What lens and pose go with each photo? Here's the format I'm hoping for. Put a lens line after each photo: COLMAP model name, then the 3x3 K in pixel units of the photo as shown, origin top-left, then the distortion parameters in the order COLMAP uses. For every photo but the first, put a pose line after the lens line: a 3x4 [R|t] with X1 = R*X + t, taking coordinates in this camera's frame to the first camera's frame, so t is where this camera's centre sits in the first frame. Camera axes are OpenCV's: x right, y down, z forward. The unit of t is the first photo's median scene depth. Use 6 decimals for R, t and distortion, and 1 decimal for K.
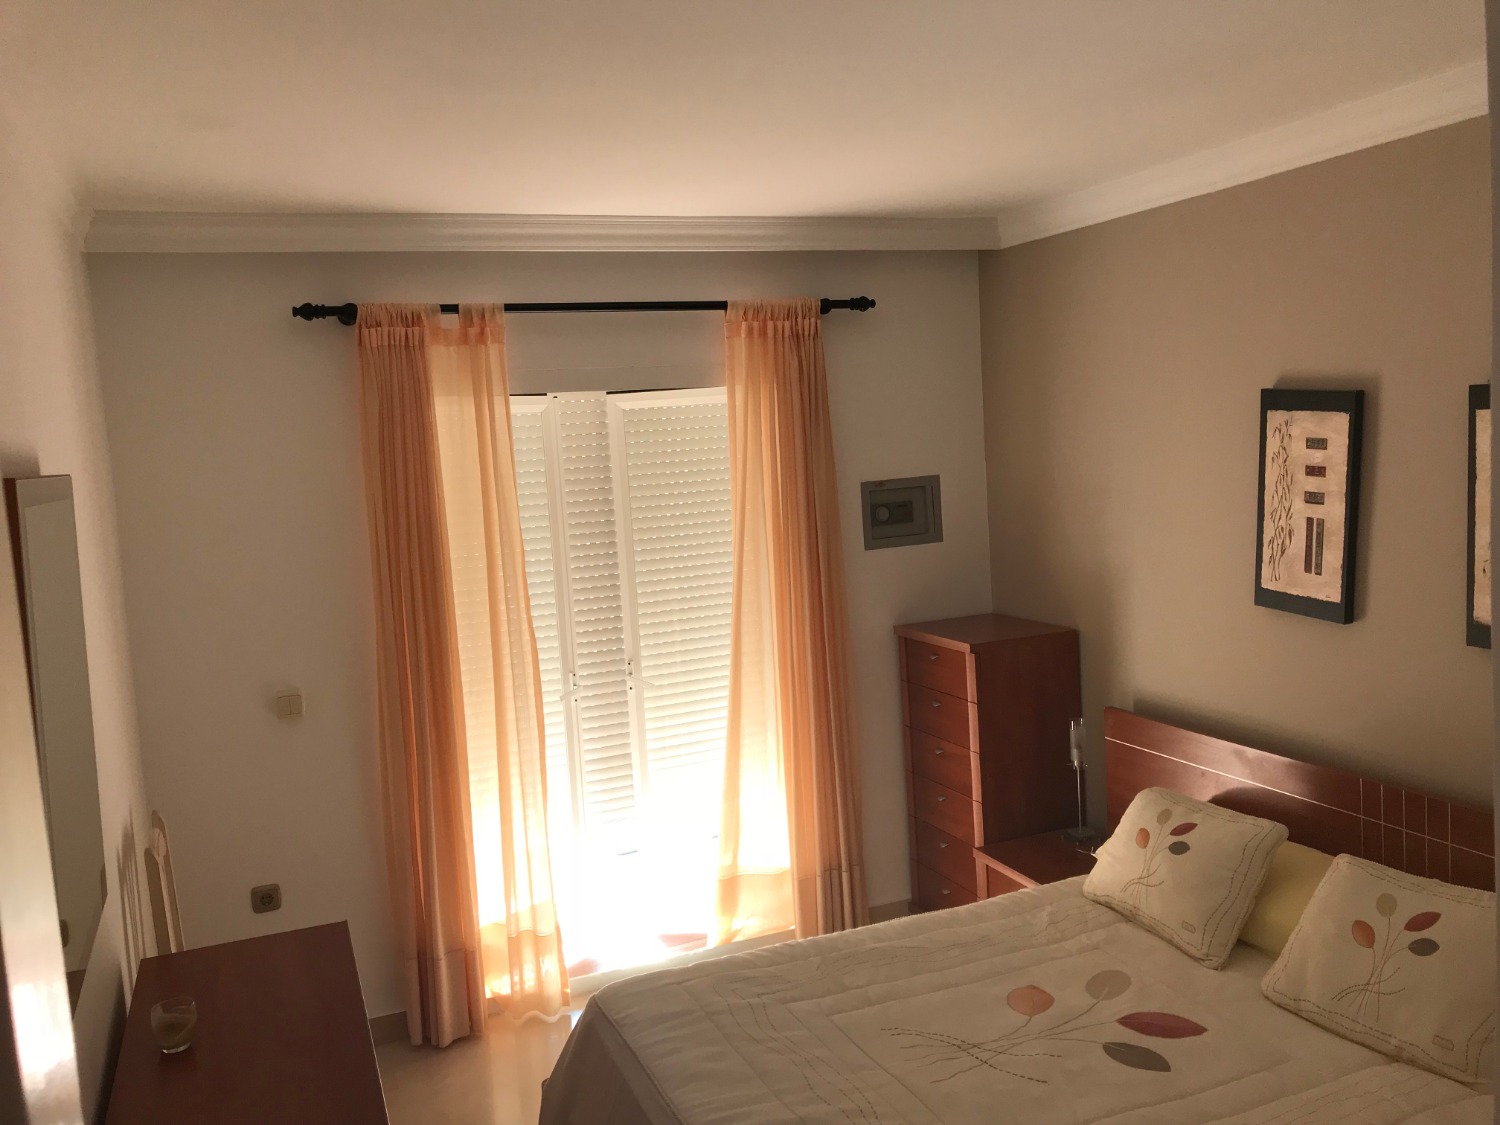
lens RADIAL K [[1203.0, 0, 745.2], [0, 1203.0, 564.2], [0, 0, 1]] dist [0.025591, -0.033581]
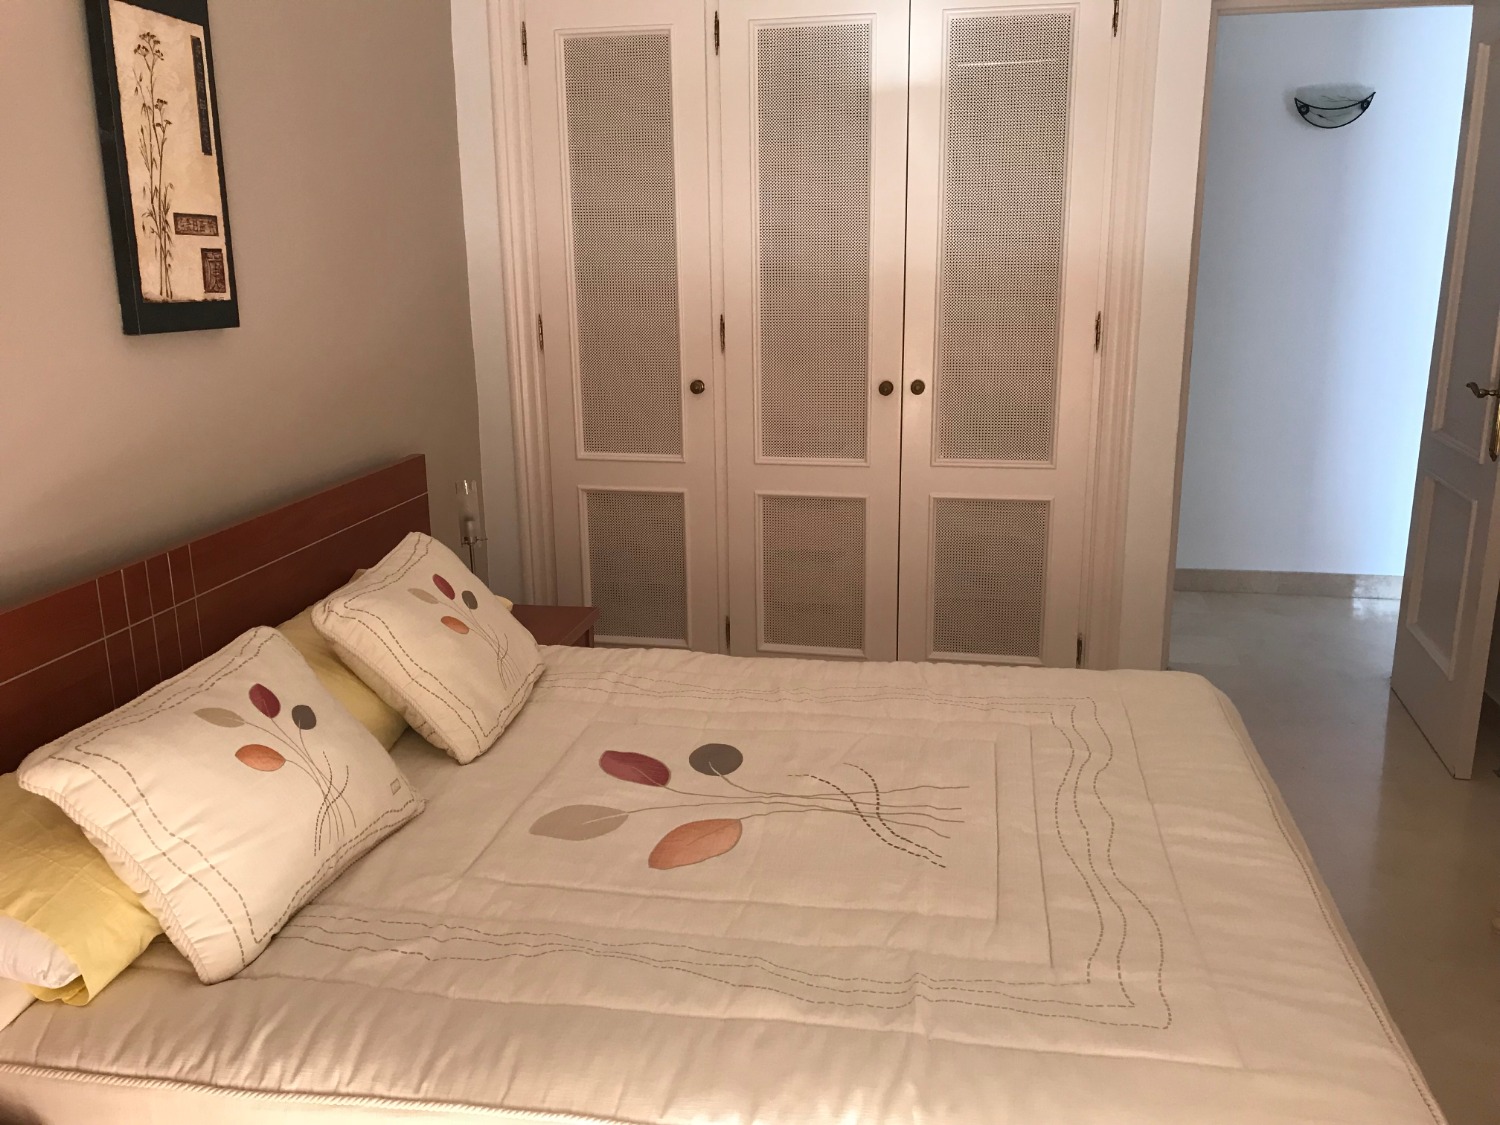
lens RADIAL K [[1203.0, 0, 752.8], [0, 1203.0, 555.7], [0, 0, 1]] dist [0.025591, -0.033581]
pose [[-0.818422, -0.078342, 0.569252, -0.153089], [0.121806, 0.944496, 0.305107, 0.014458], [-0.561559, 0.319045, -0.763454, 1.436867]]
